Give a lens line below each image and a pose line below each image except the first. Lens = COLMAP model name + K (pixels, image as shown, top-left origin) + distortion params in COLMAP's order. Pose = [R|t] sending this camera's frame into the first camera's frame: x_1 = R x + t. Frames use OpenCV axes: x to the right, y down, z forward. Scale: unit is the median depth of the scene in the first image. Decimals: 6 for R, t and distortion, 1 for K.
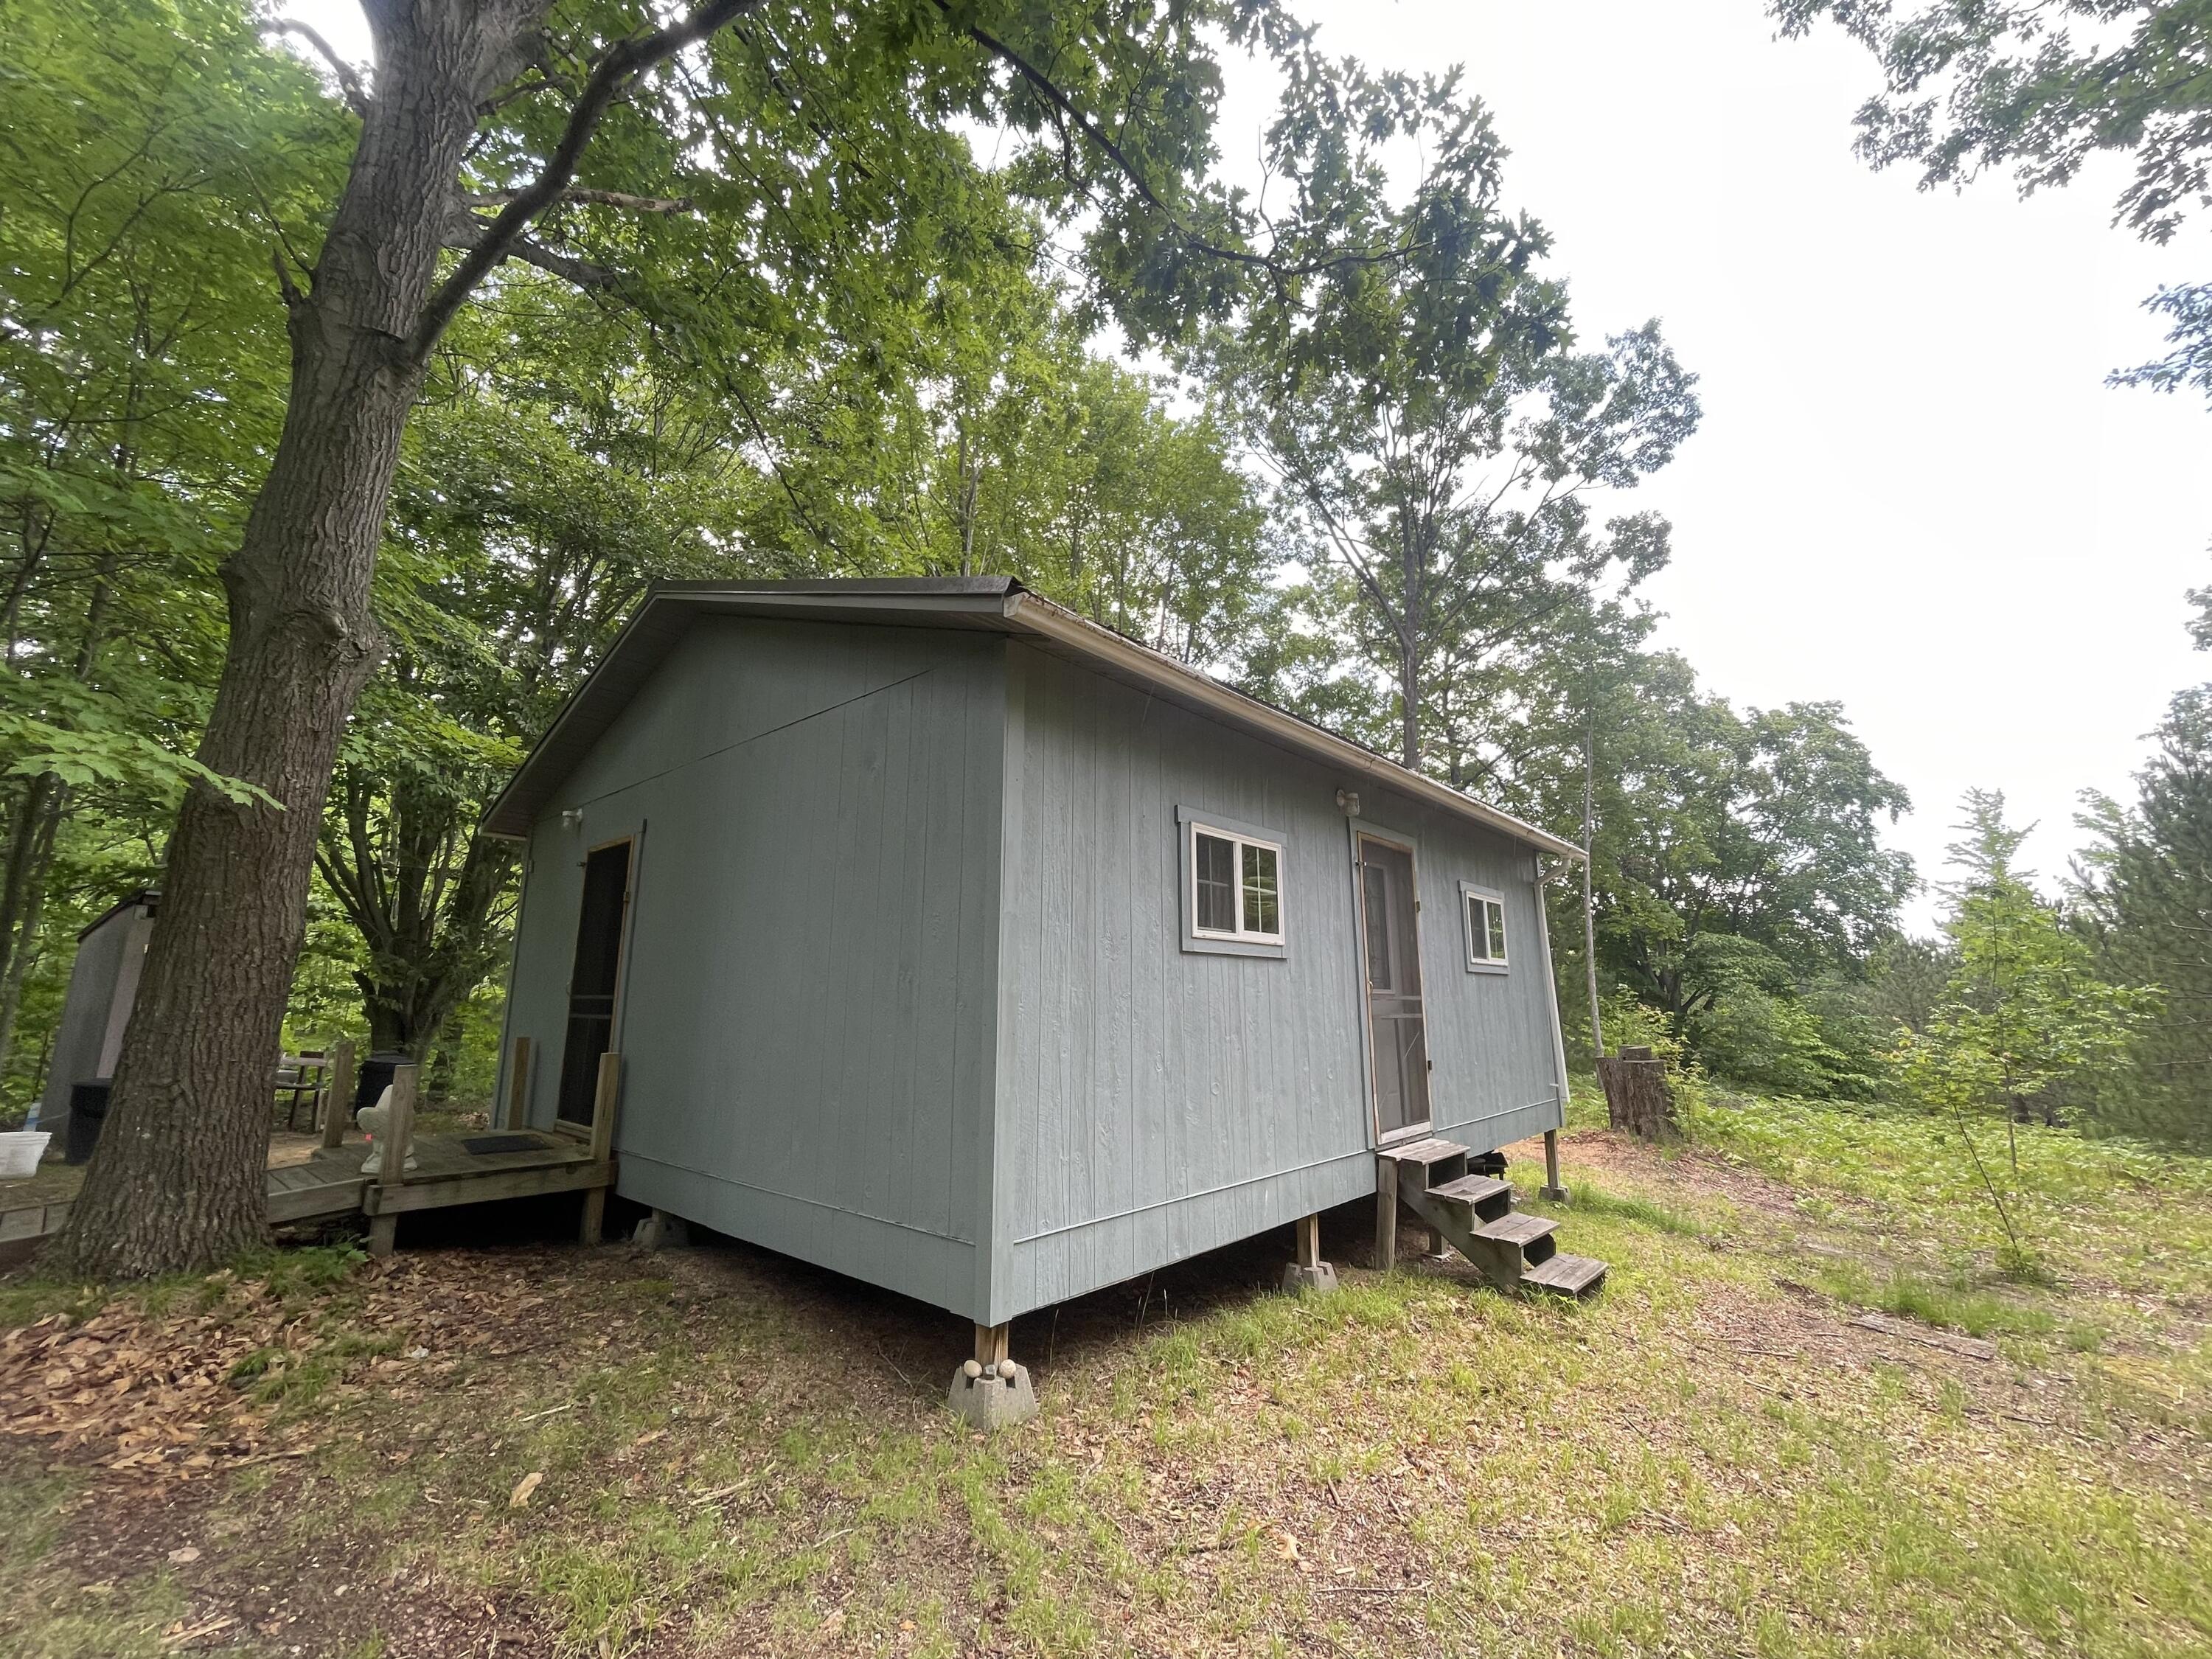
lens RADIAL K [[895.4, 0, 1106.6], [0, 895.4, 819.9], [0, 0, 1]] dist [-0.006086, 0.000307]
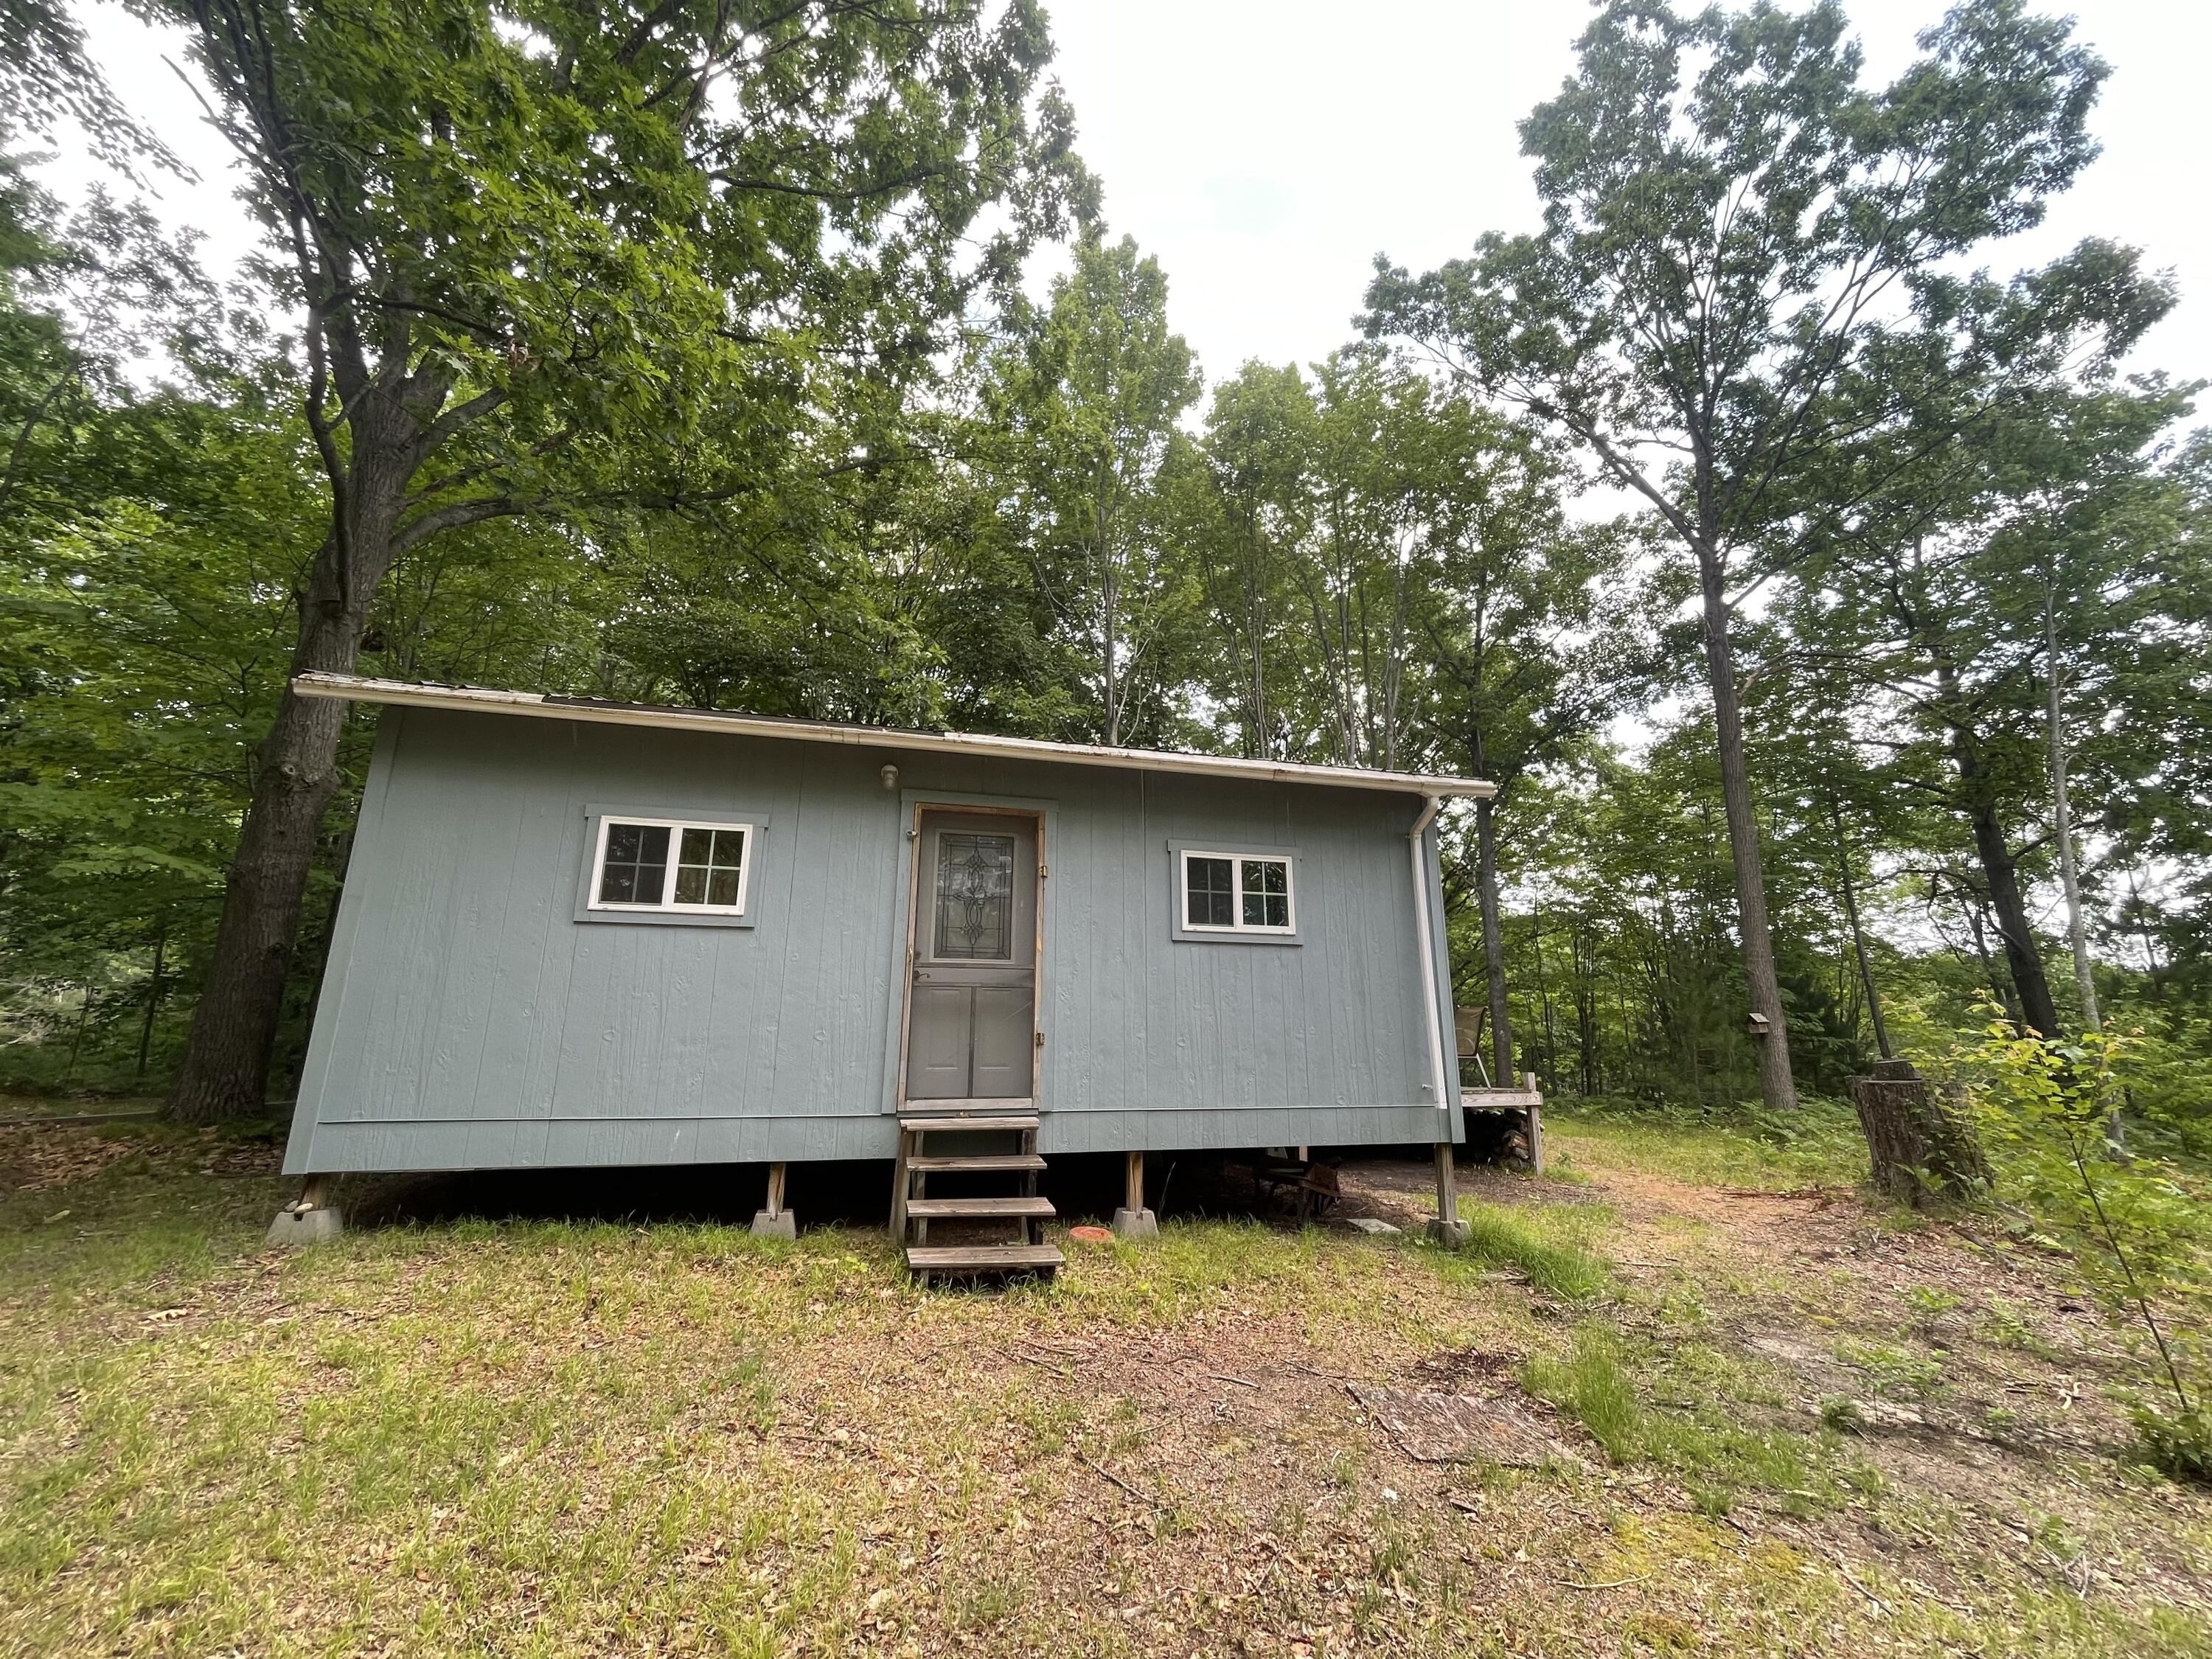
lens RADIAL K [[895.4, 0, 1106.6], [0, 895.4, 819.9], [0, 0, 1]] dist [-0.006086, 0.000307]
pose [[0.838484, -0.132692, -0.528523, 0.541238], [0.109595, 0.991145, -0.074970, 0.071806], [0.533791, 0.004938, 0.845602, 0.140212]]
